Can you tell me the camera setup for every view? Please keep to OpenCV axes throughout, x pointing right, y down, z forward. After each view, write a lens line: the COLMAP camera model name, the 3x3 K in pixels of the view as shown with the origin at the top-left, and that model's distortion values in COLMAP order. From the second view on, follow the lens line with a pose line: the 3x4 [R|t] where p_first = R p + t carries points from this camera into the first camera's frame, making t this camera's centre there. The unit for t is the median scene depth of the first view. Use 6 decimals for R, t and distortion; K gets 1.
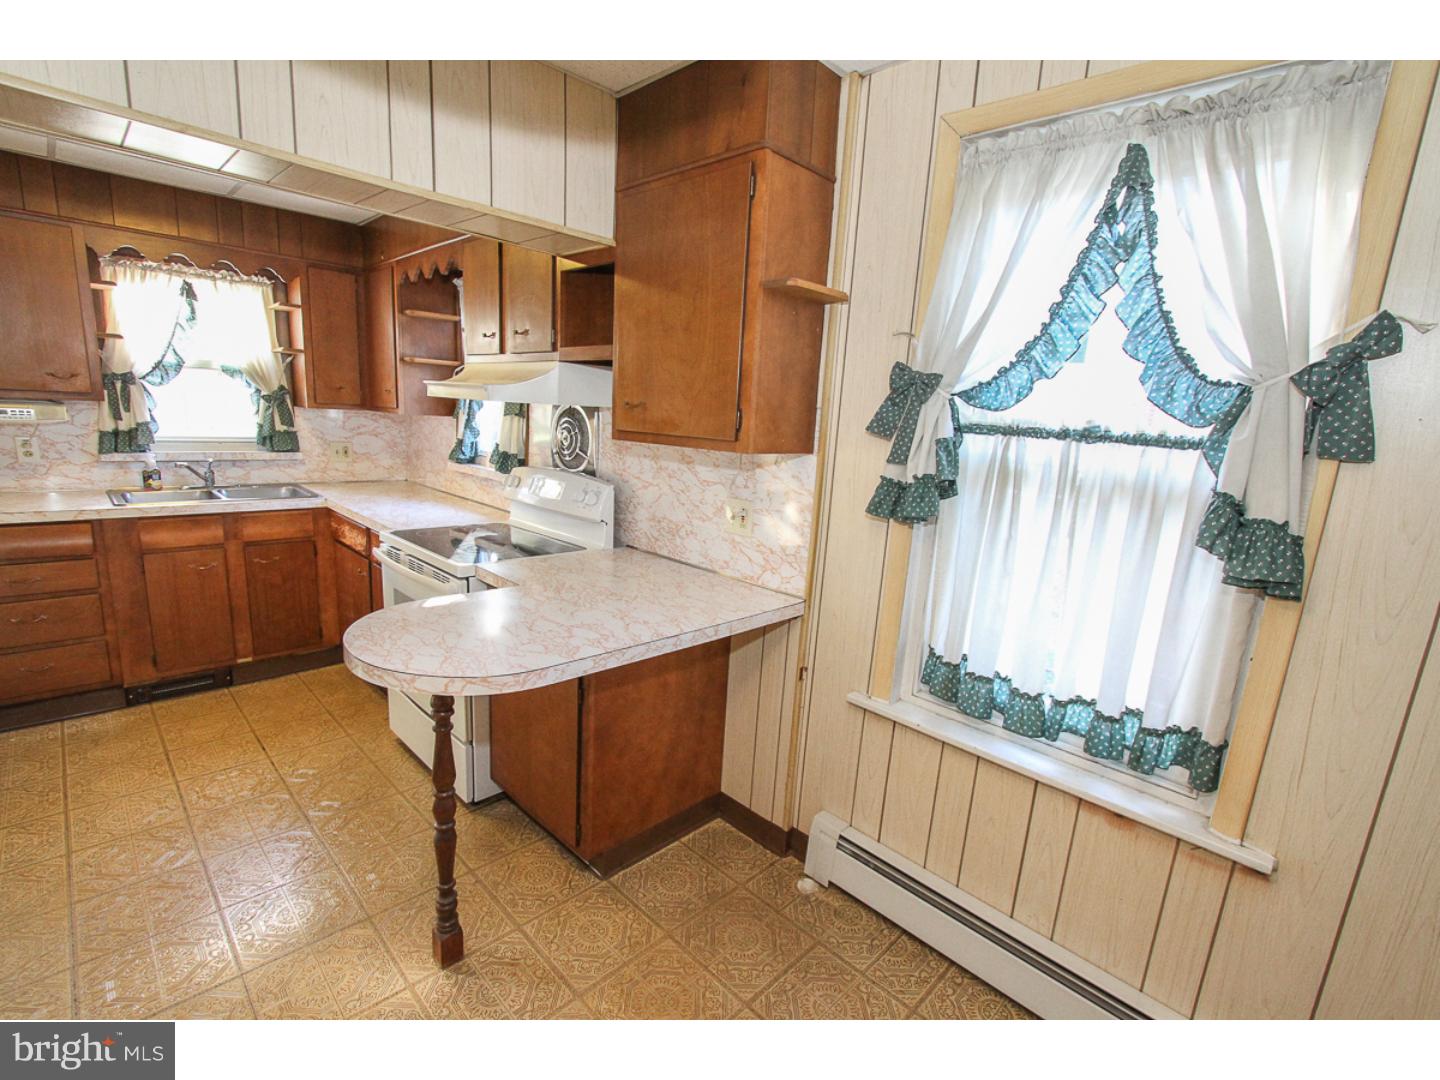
lens RADIAL K [[662.5, 0, 722.1], [0, 662.5, 552.4], [0, 0, 1]] dist [-0.015145, -0.000197]
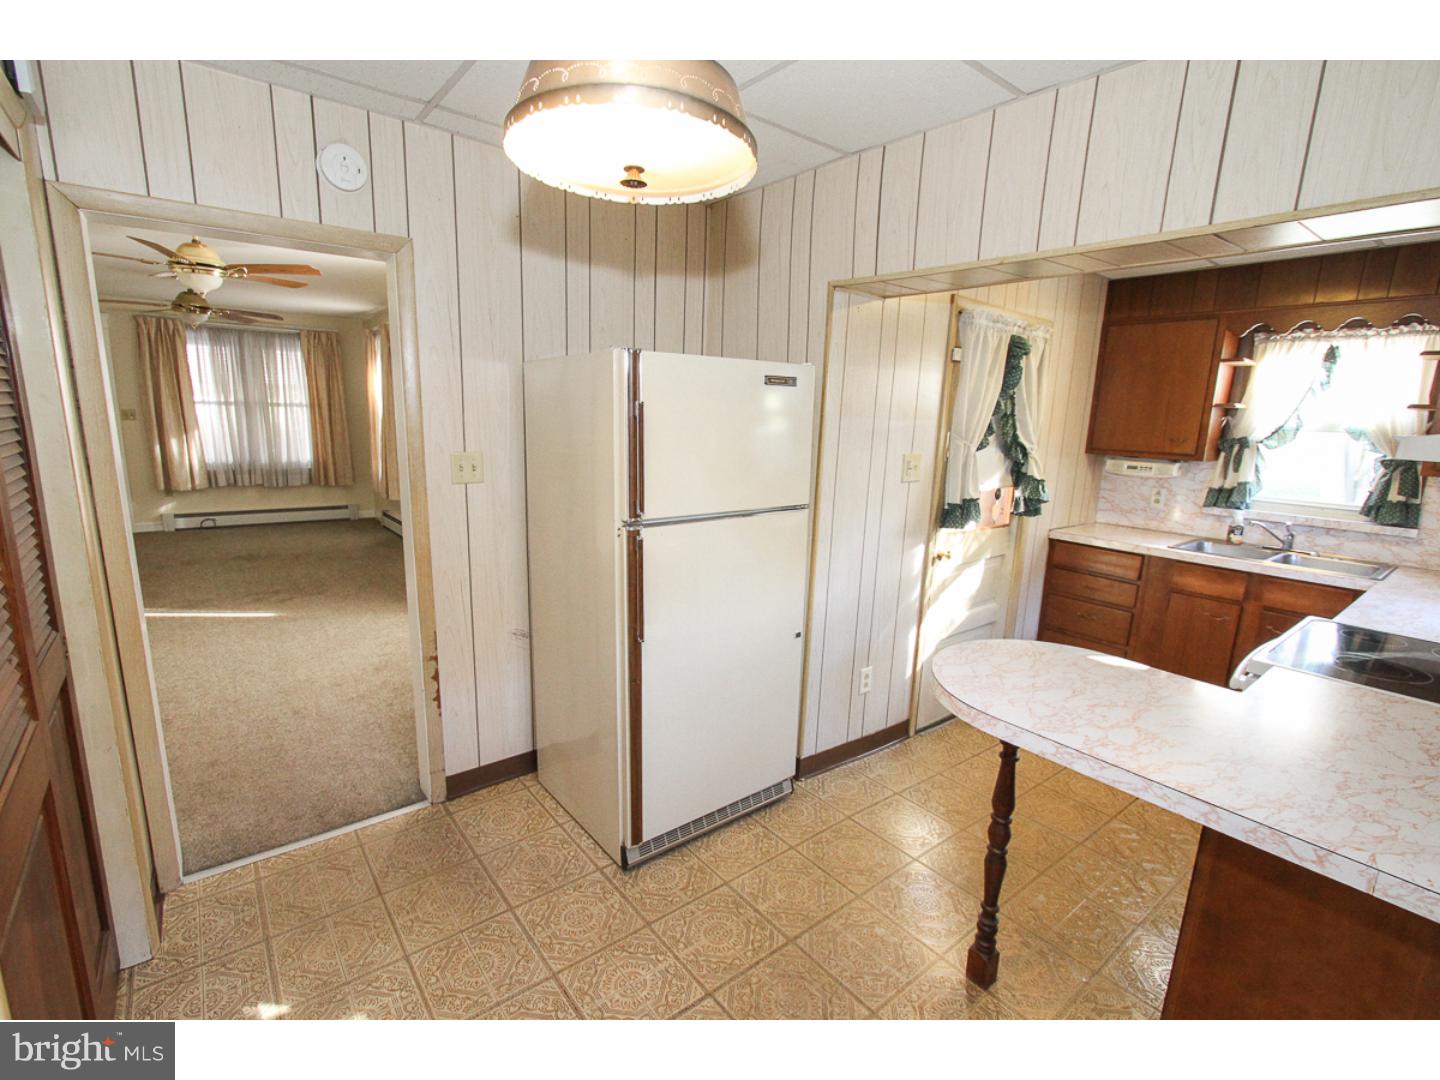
lens RADIAL K [[662.5, 0, 722.1], [0, 662.5, 552.4], [0, 0, 1]] dist [-0.015145, -0.000197]
pose [[-0.105787, 0.136985, -0.984908, 0.296878], [-0.250152, 0.954947, 0.159686, -0.045982], [0.962410, 0.263270, -0.066754, 0.277193]]
